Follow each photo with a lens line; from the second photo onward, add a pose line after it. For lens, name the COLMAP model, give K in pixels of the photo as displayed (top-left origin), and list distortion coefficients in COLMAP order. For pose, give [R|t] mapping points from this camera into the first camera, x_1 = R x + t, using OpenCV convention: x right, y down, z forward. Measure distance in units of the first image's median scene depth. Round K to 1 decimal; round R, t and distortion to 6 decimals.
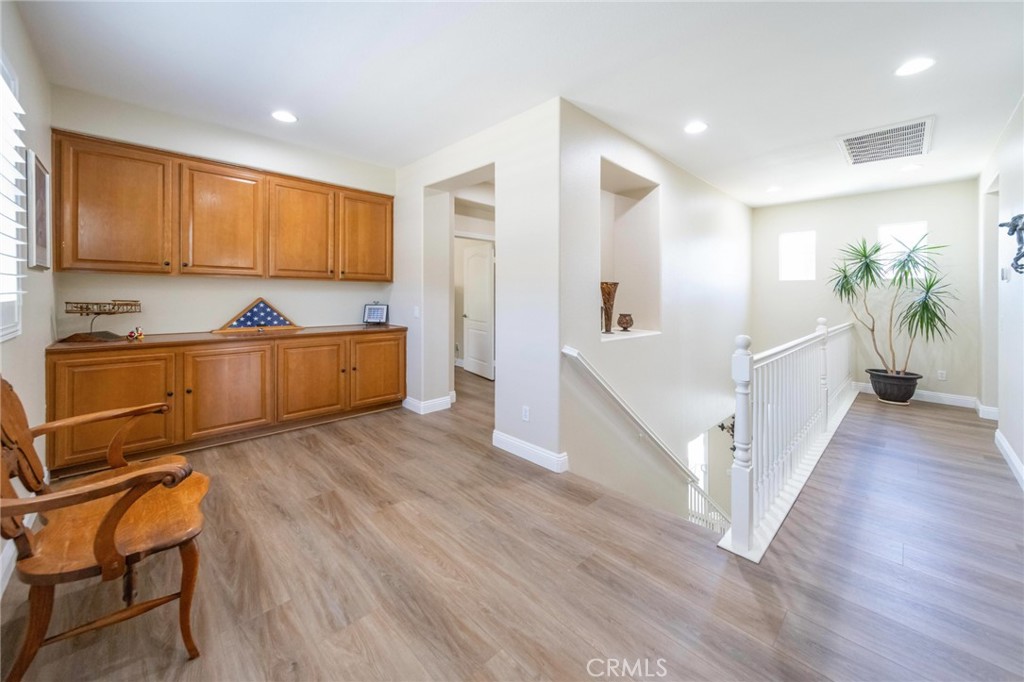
lens RADIAL K [[389.1, 0, 489.6], [0, 389.1, 291.5], [0, 0, 1]] dist [0.000236, -0.000124]
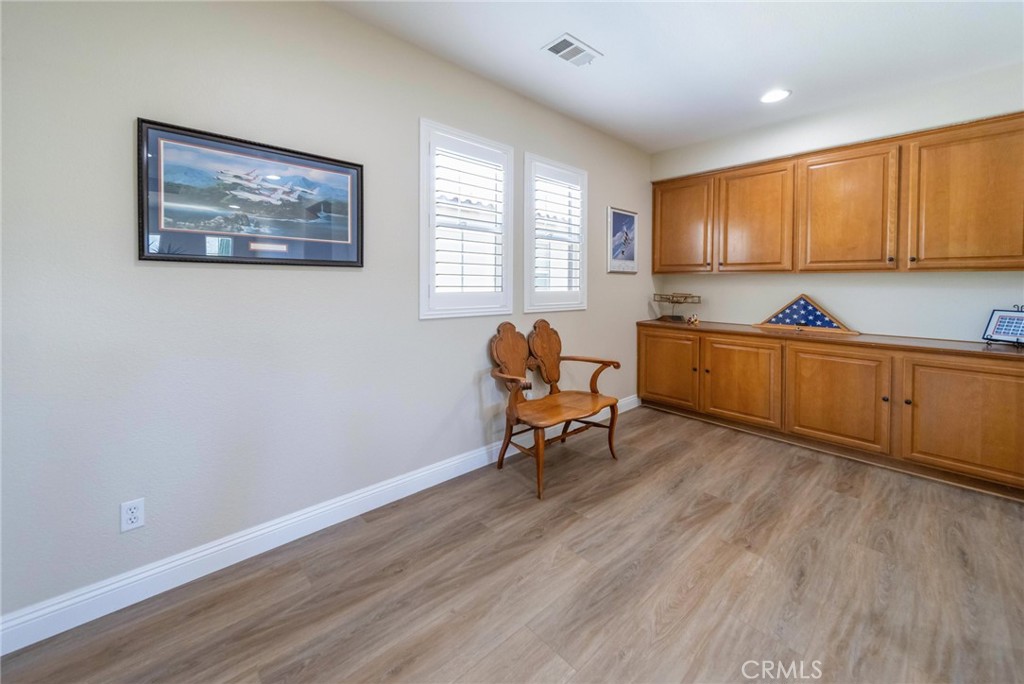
lens RADIAL K [[389.1, 0, 489.6], [0, 389.1, 292.5], [0, 0, 1]] dist [0.000236, -0.000124]
pose [[-0.026426, 0.011831, -0.999581, 0.418829], [-0.005208, 0.999915, 0.011973, 0.006237], [0.999637, 0.005522, -0.026362, 0.361012]]
